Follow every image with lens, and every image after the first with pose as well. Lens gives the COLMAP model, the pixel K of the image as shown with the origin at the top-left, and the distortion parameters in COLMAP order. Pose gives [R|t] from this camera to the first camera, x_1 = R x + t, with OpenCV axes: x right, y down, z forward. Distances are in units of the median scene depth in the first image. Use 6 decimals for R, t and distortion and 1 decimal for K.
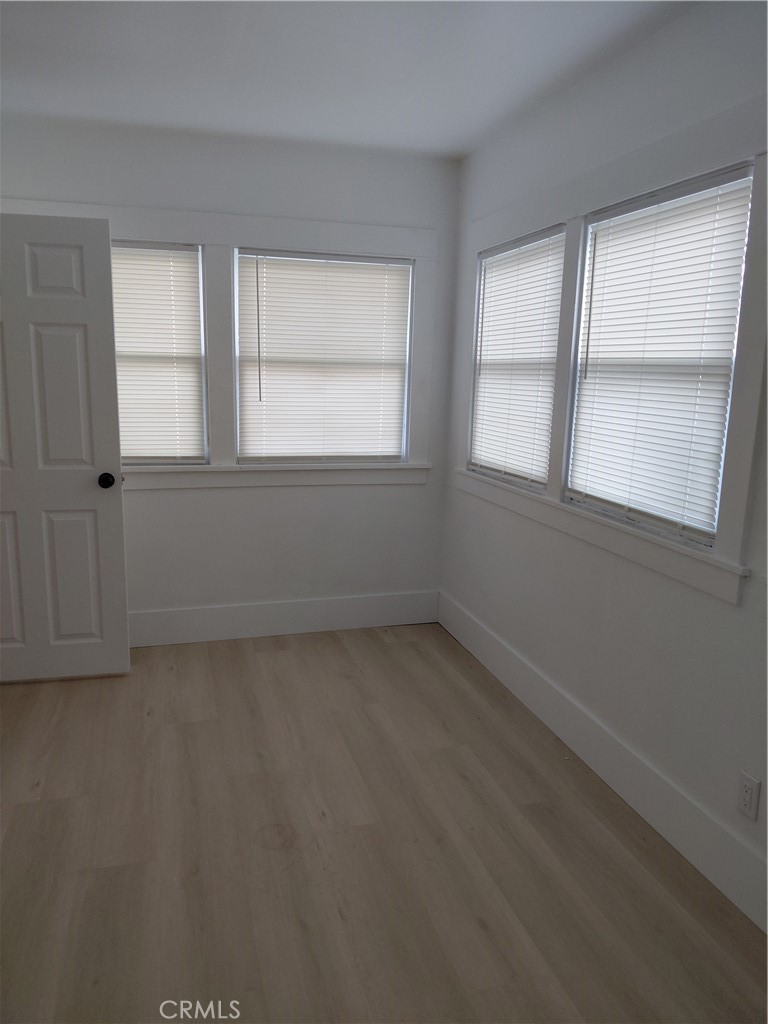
lens RADIAL K [[765.4, 0, 383.5], [0, 765.4, 497.6], [0, 0, 1]] dist [0.074609, -0.117124]
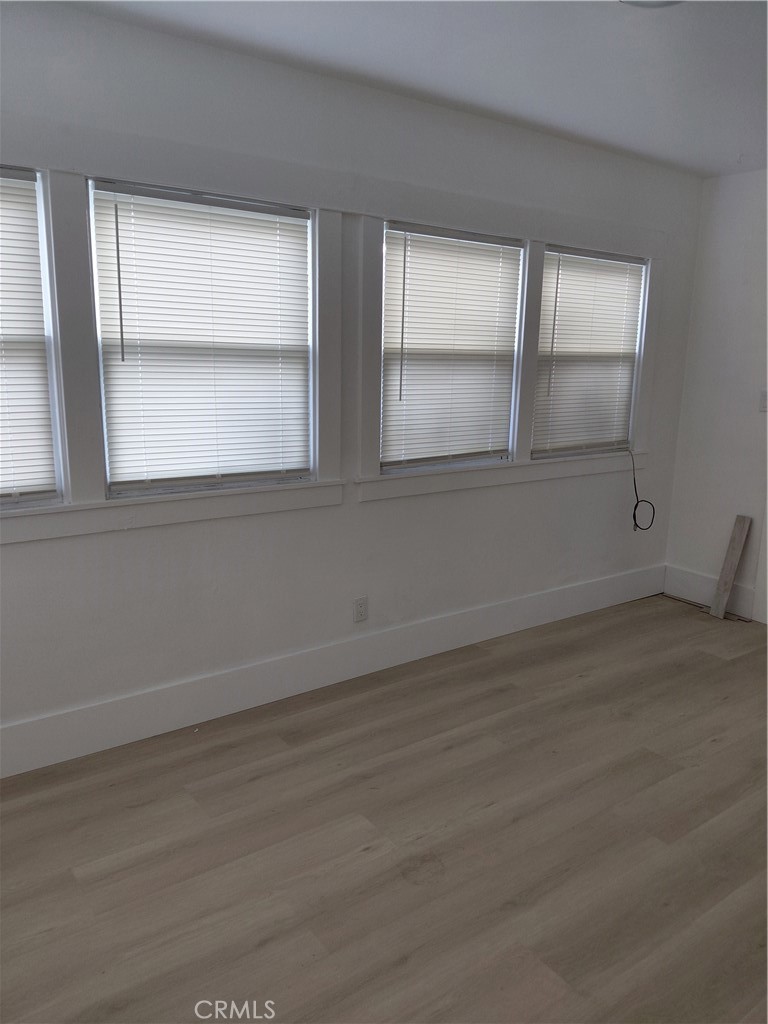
lens RADIAL K [[765.4, 0, 383.5], [0, 765.4, 497.6], [0, 0, 1]] dist [0.074609, -0.117124]
pose [[-0.358650, -0.196149, 0.912631, -0.840462], [0.132532, 0.957070, 0.257783, -0.222386], [-0.924016, 0.213406, -0.317257, 1.184249]]
